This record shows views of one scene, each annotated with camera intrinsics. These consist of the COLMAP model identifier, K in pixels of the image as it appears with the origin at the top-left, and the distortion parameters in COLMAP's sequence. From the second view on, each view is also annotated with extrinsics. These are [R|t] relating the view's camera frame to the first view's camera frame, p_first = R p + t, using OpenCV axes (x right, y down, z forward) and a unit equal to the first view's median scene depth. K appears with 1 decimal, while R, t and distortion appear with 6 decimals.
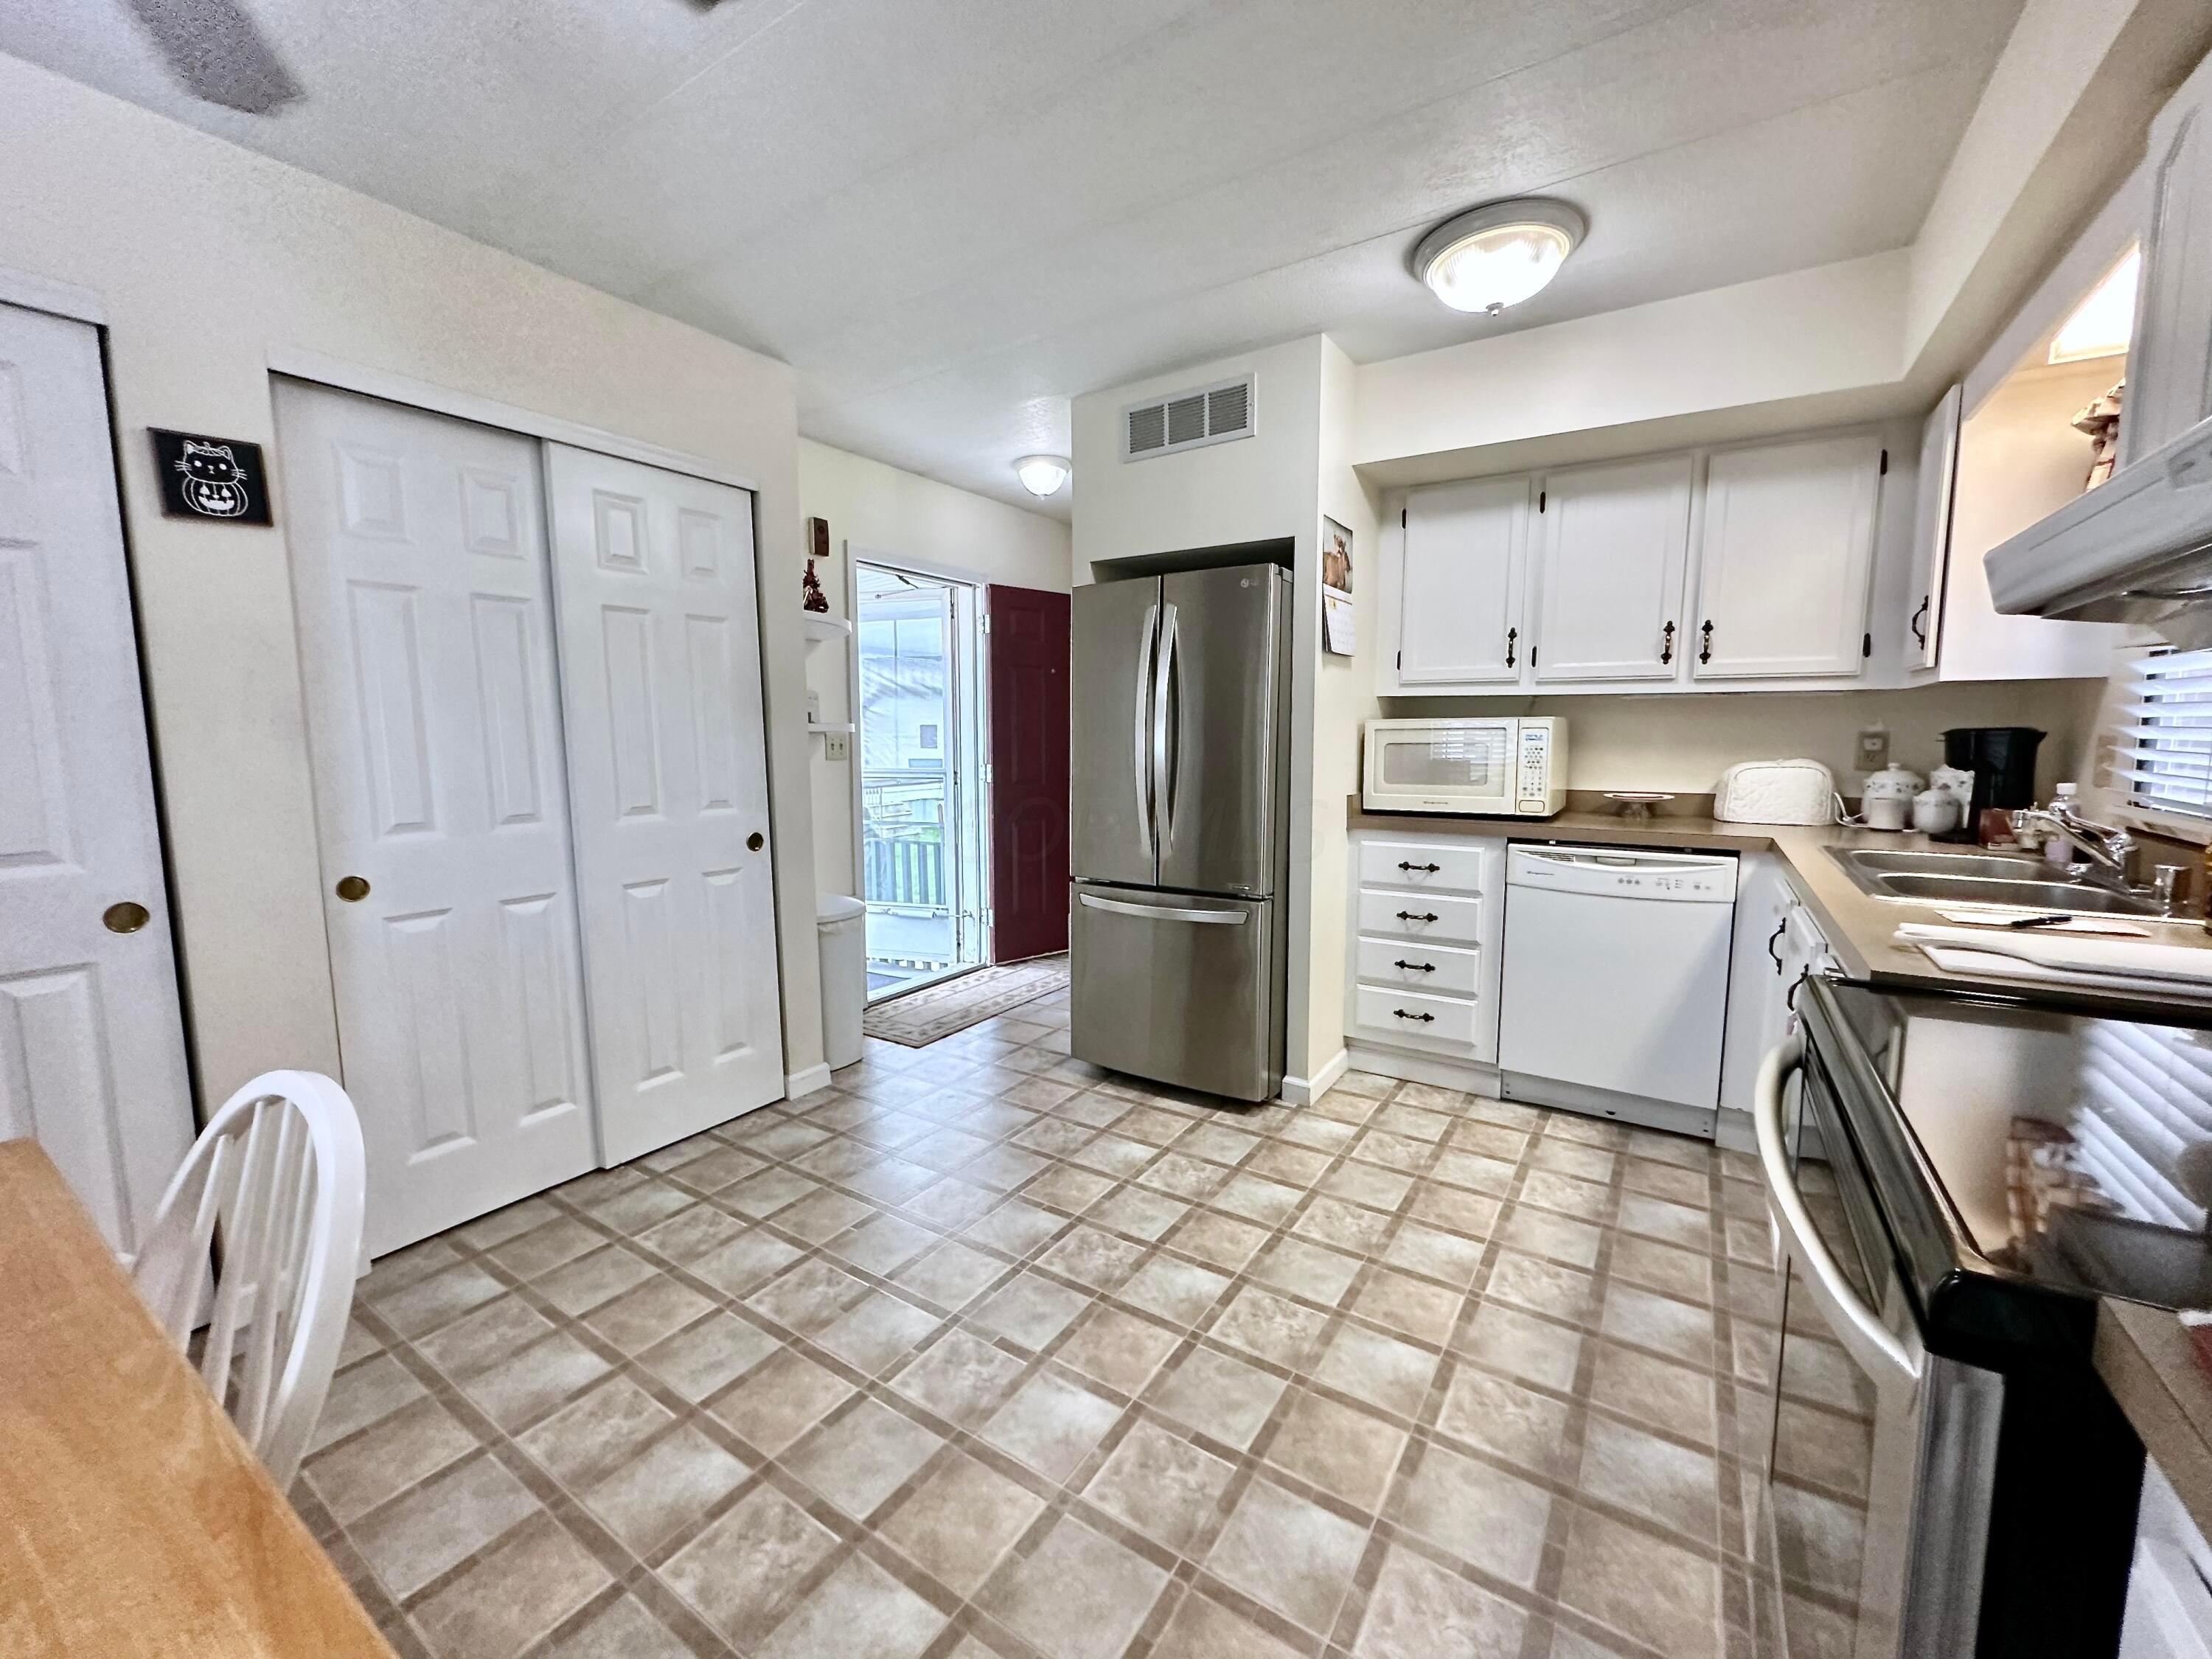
lens RADIAL K [[885.6, 0, 1104.0], [0, 885.6, 830.3], [0, 0, 1]] dist [0.000146, 0.000000]
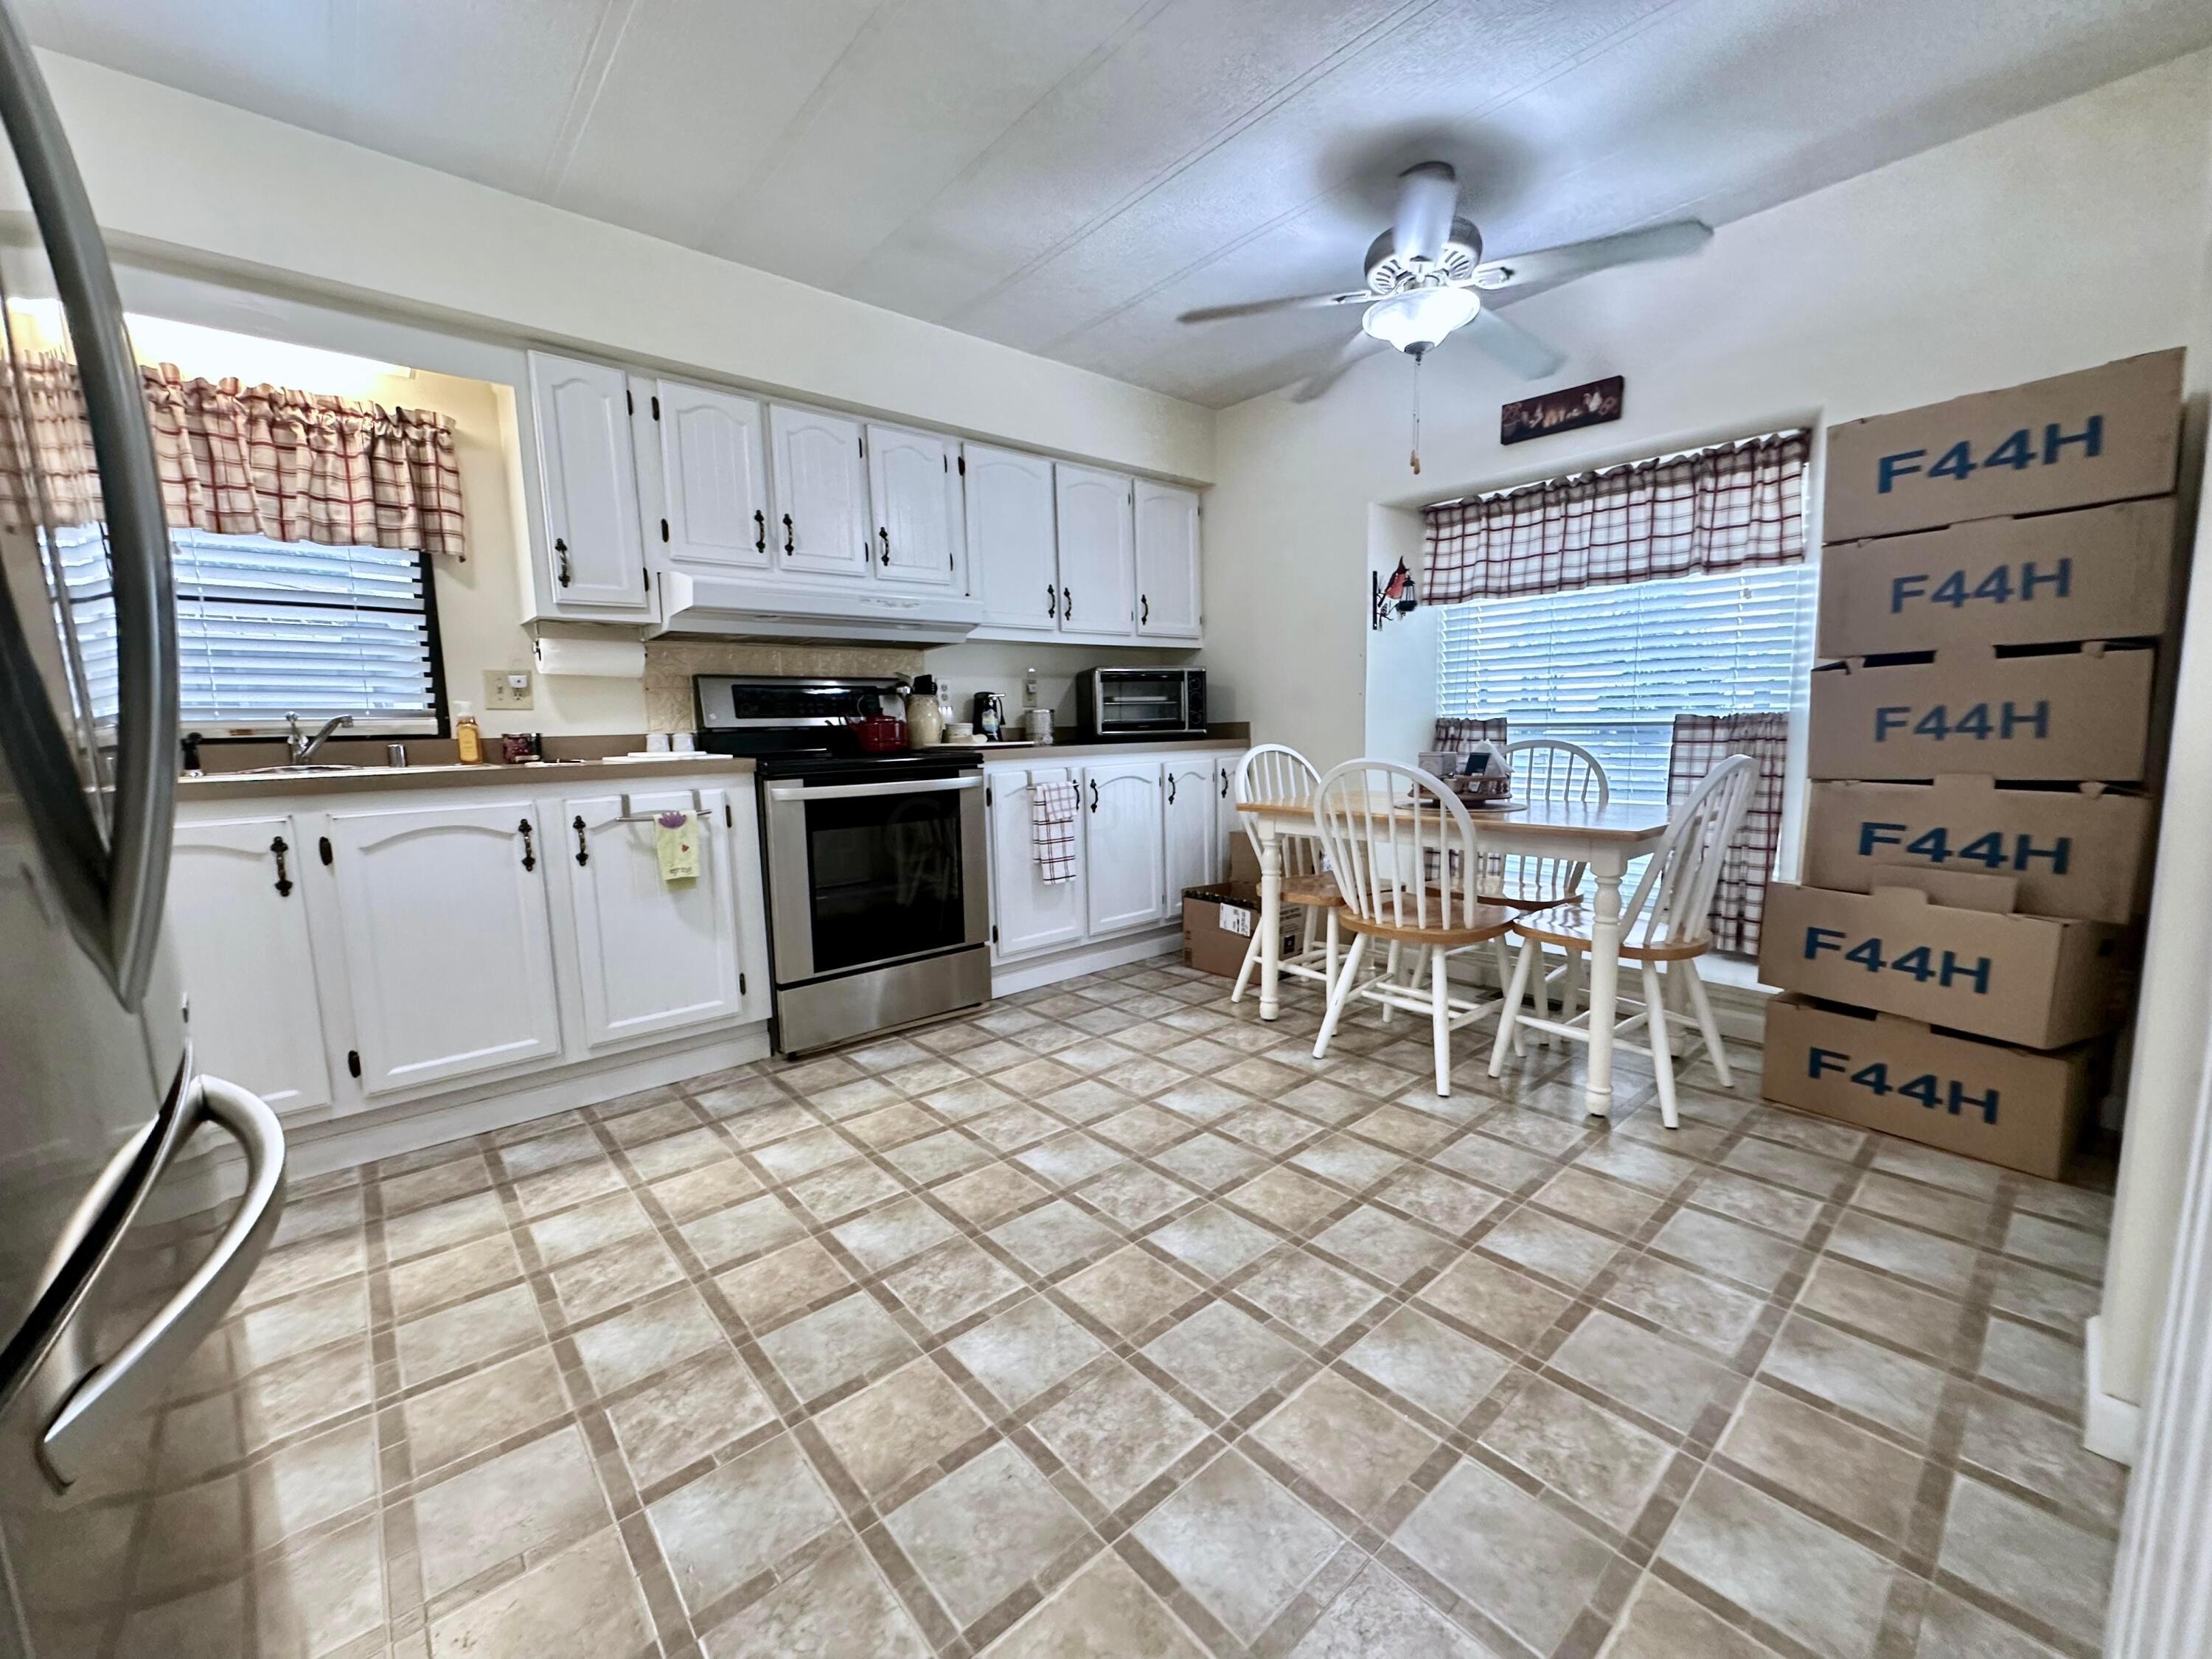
lens RADIAL K [[885.6, 0, 1106.6], [0, 885.6, 836.5], [0, 0, 1]] dist [0.000146, 0.000000]
pose [[-0.963516, -0.005289, 0.267600, -0.383070], [0.059855, 0.970225, 0.234691, -0.077799], [-0.260874, 0.242146, -0.934511, 1.749067]]
